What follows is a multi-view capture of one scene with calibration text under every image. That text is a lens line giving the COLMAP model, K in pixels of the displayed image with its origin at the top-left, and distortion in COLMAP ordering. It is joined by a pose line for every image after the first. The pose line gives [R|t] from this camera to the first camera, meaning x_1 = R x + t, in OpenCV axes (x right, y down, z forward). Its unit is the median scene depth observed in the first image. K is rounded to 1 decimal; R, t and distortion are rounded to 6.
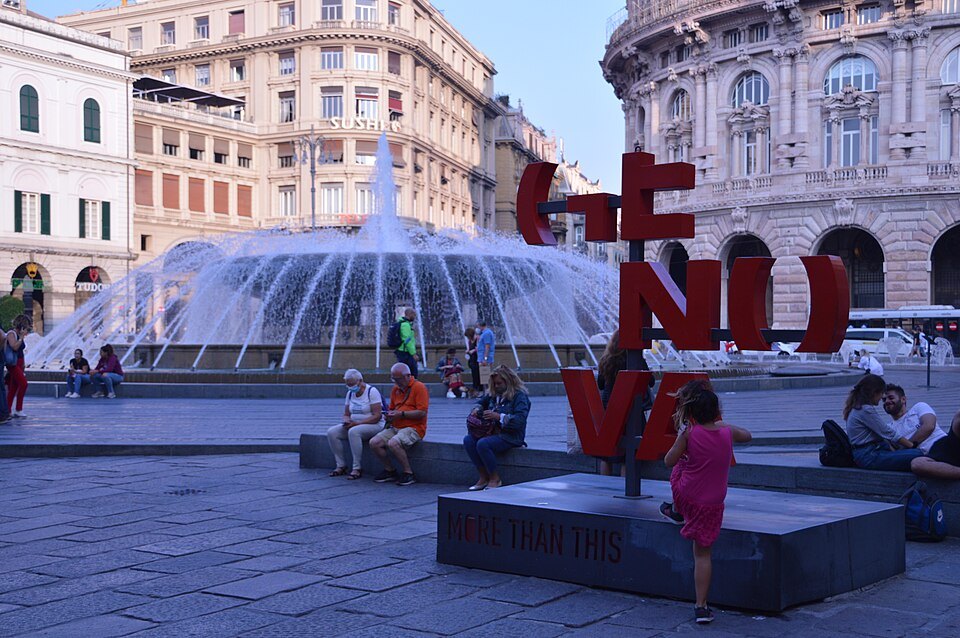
lens RADIAL K [[1317.5, 0, 486.4], [0, 1317.5, 319.3], [0, 0, 1]] dist [0.179459, 0.000000]
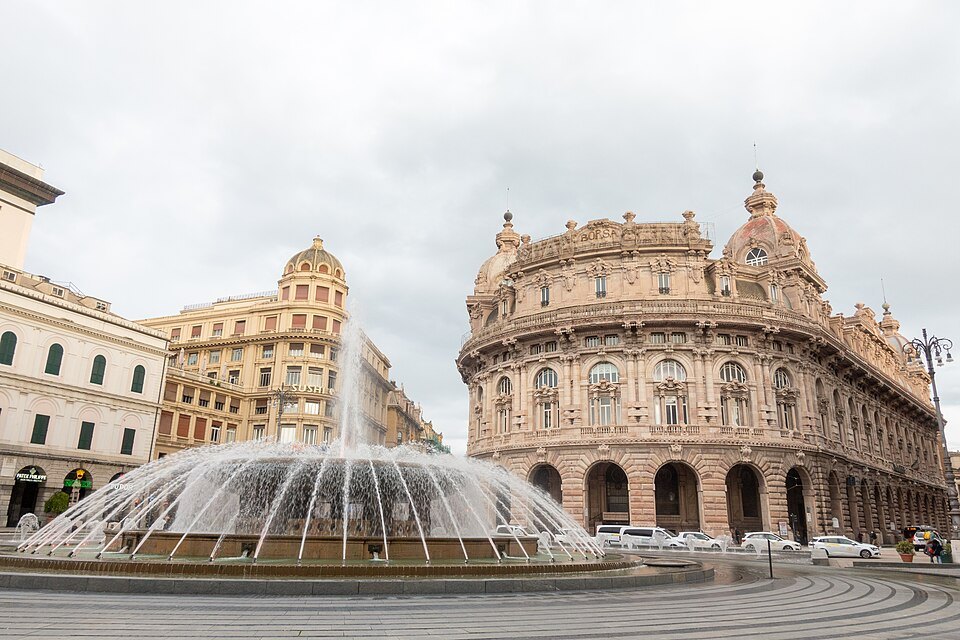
lens RADIAL K [[716.8, 0, 486.3], [0, 716.8, 314.3], [0, 0, 1]] dist [0.013117, 0.001758]
pose [[0.986817, 0.063224, 0.148981, -0.020778], [-0.020669, 0.962233, -0.271443, 0.000249], [-0.160516, 0.264785, 0.950854, 0.110852]]
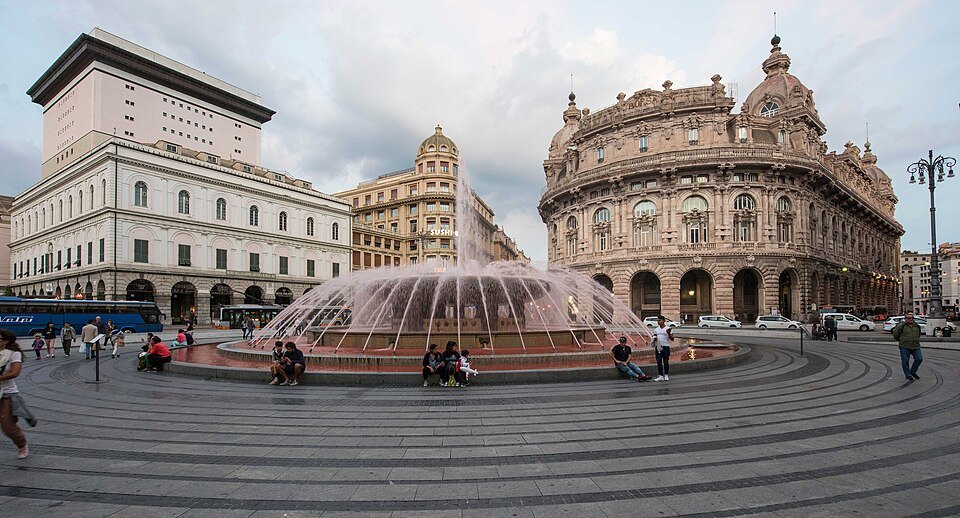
lens RADIAL K [[456.3, 0, 481.2], [0, 456.3, 313.2], [0, 0, 1]] dist [-0.003806, -0.005693]
pose [[0.999936, -0.006346, -0.009400, -0.016709], [0.006437, 0.999932, 0.009729, -0.002560], [0.009338, -0.009789, 0.999908, 0.157210]]
